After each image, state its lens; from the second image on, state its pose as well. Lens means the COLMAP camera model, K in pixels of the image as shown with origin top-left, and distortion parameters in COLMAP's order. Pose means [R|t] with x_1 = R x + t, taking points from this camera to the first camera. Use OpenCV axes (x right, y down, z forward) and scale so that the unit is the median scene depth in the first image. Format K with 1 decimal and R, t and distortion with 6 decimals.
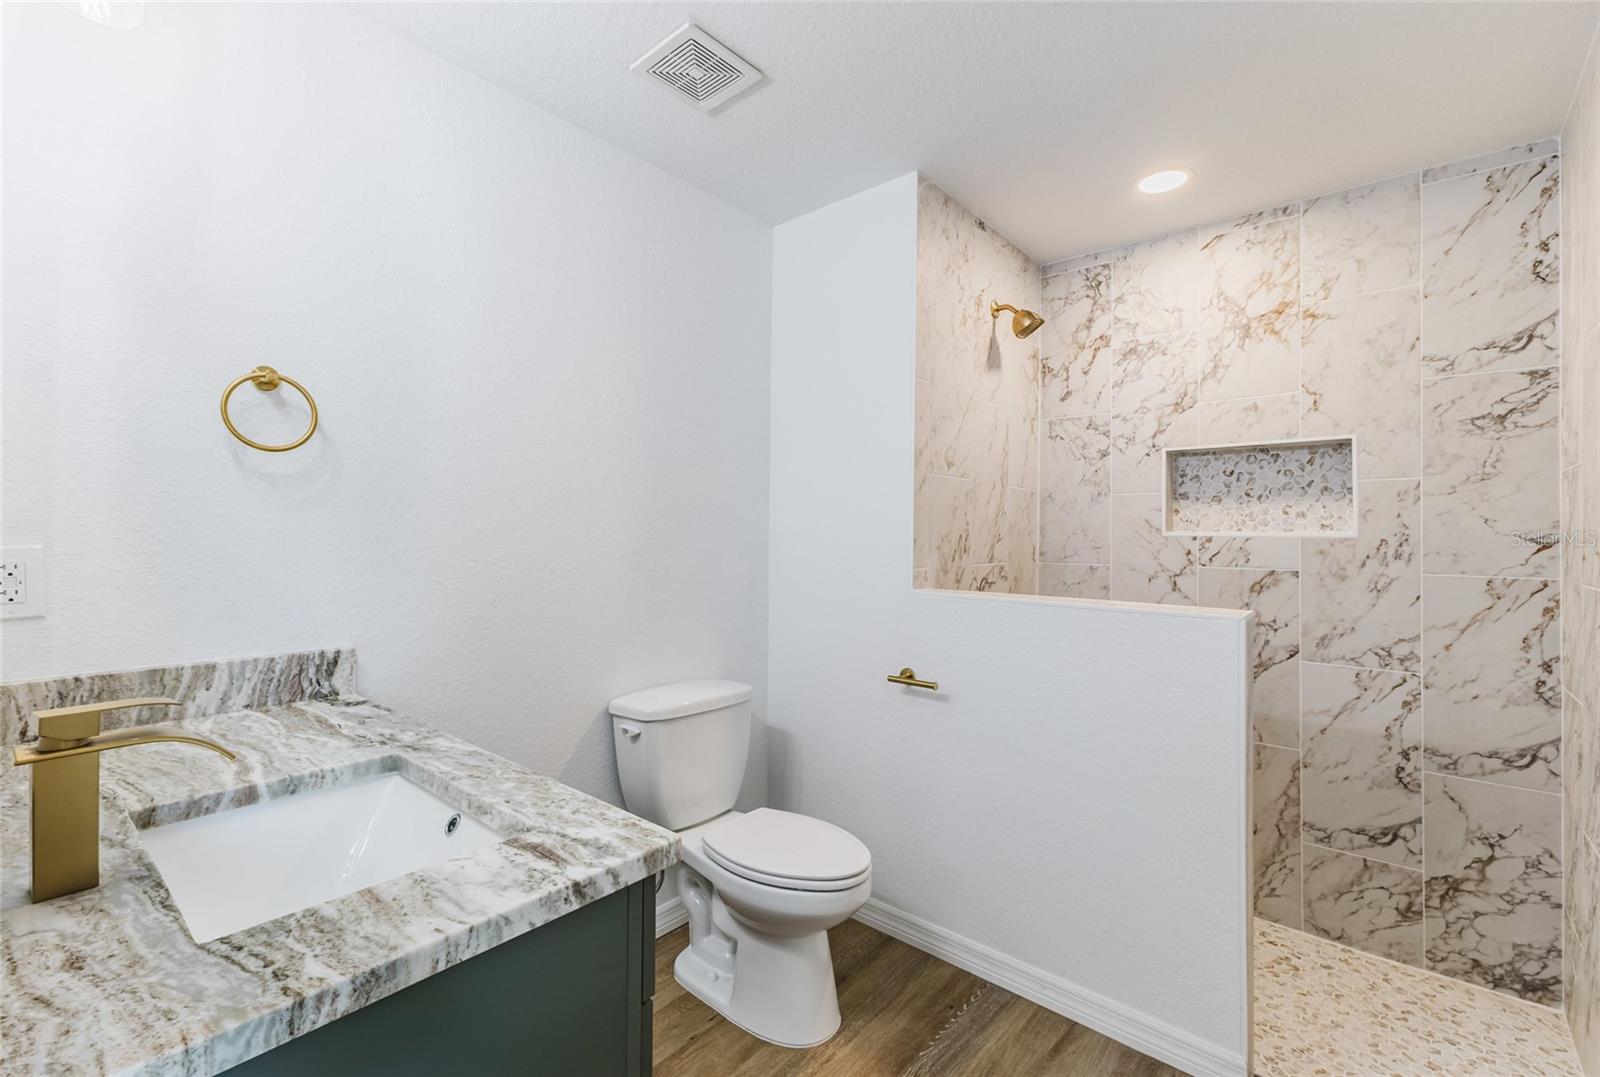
lens RADIAL K [[686.6, 0, 804.7], [0, 686.6, 533.2], [0, 0, 1]] dist [0.009442, 0.000255]
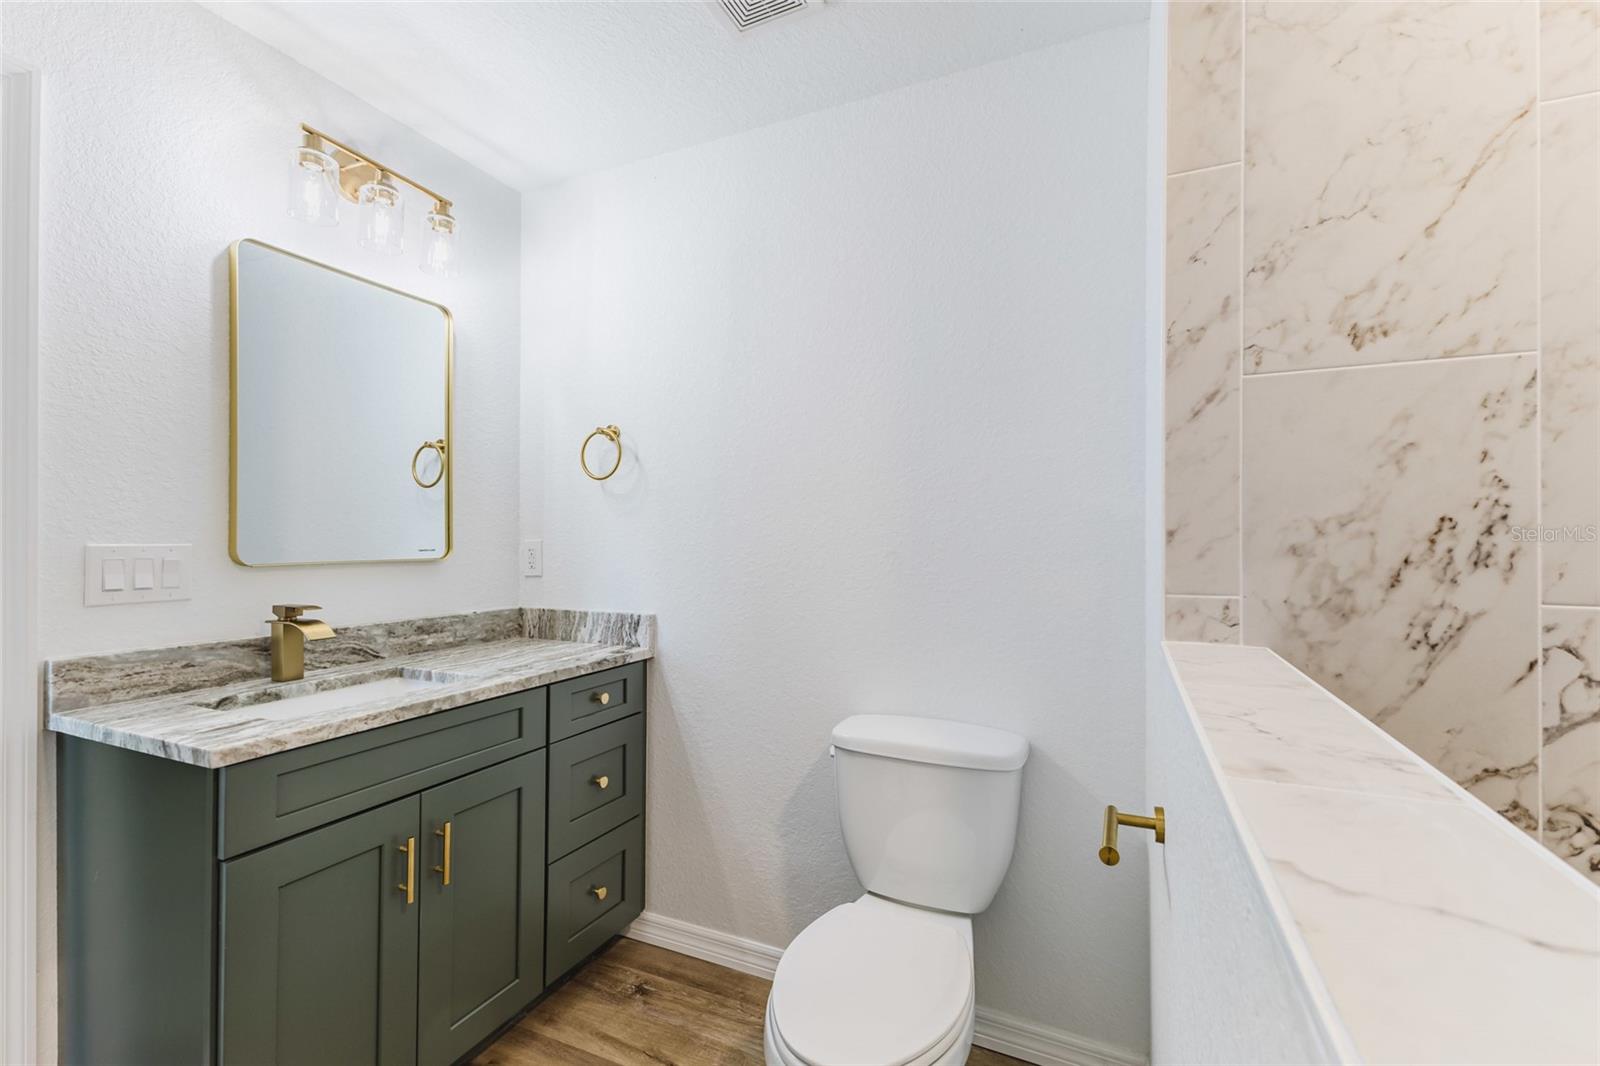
lens RADIAL K [[686.6, 0, 803.9], [0, 686.6, 540.5], [0, 0, 1]] dist [0.009442, 0.000255]
pose [[0.286802, -0.005960, -0.957971, 0.523649], [0.000852, 0.999982, -0.005967, 0.018252], [0.957989, 0.000896, 0.286802, 0.629224]]
